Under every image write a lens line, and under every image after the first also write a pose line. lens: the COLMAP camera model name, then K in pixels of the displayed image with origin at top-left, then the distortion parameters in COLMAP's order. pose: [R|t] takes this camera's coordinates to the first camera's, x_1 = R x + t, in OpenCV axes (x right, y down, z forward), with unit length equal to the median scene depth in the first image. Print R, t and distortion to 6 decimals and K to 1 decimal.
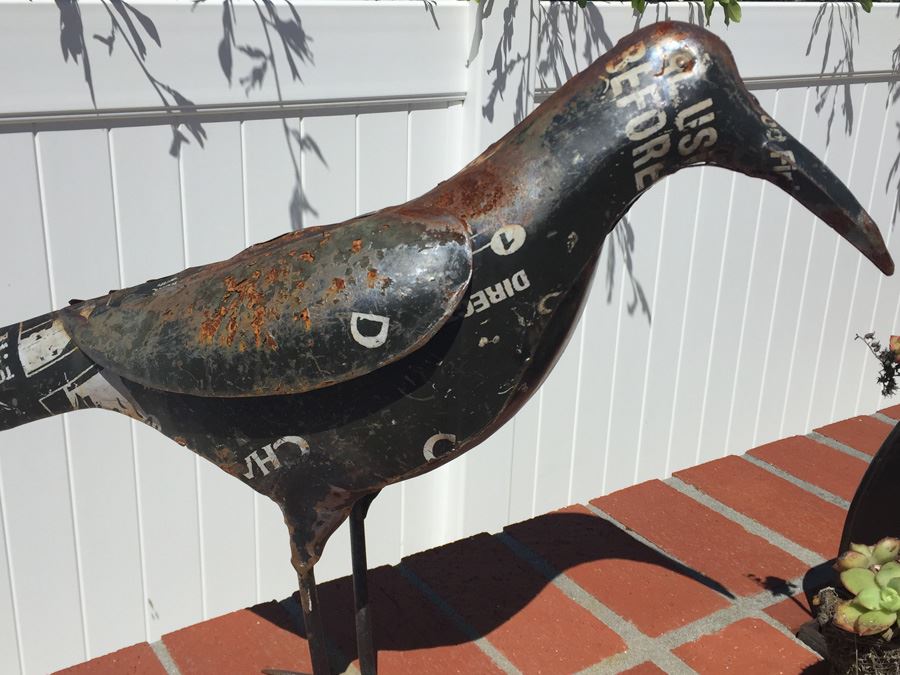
lens RADIAL K [[1036.4, 0, 450.0], [0, 1036.4, 337.5], [0, 0, 1]] dist [0.087782, -0.077863]
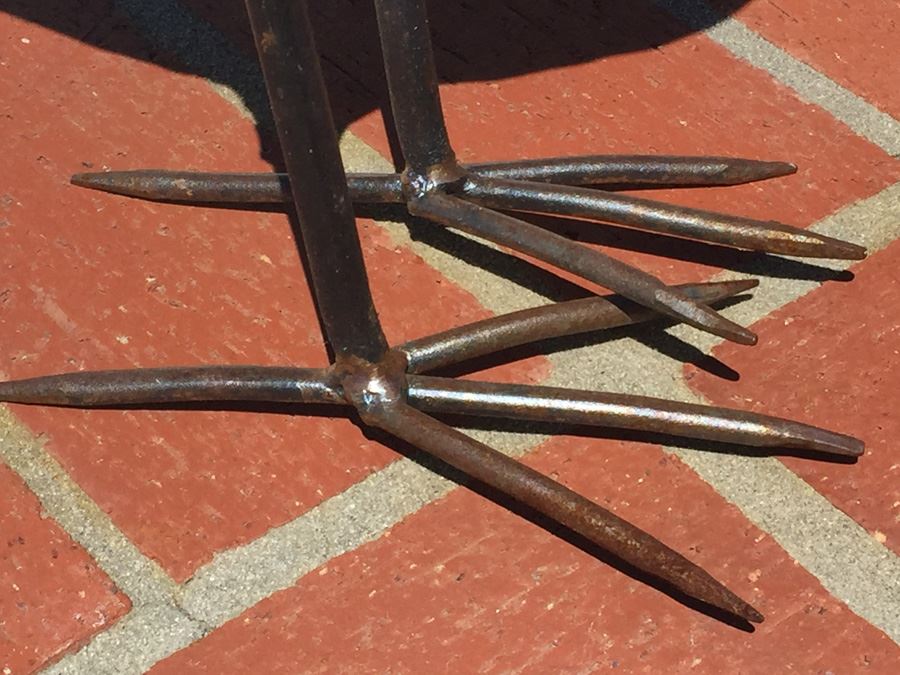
lens RADIAL K [[2291.5, 0, 450.0], [0, 2291.5, 337.5], [0, 0, 1]] dist [0.045587, 0.245788]
pose [[0.993597, -0.103692, 0.044858, -0.100183], [0.079450, 0.923575, 0.375096, 0.109939], [-0.080324, -0.369130, 0.925900, 0.327478]]
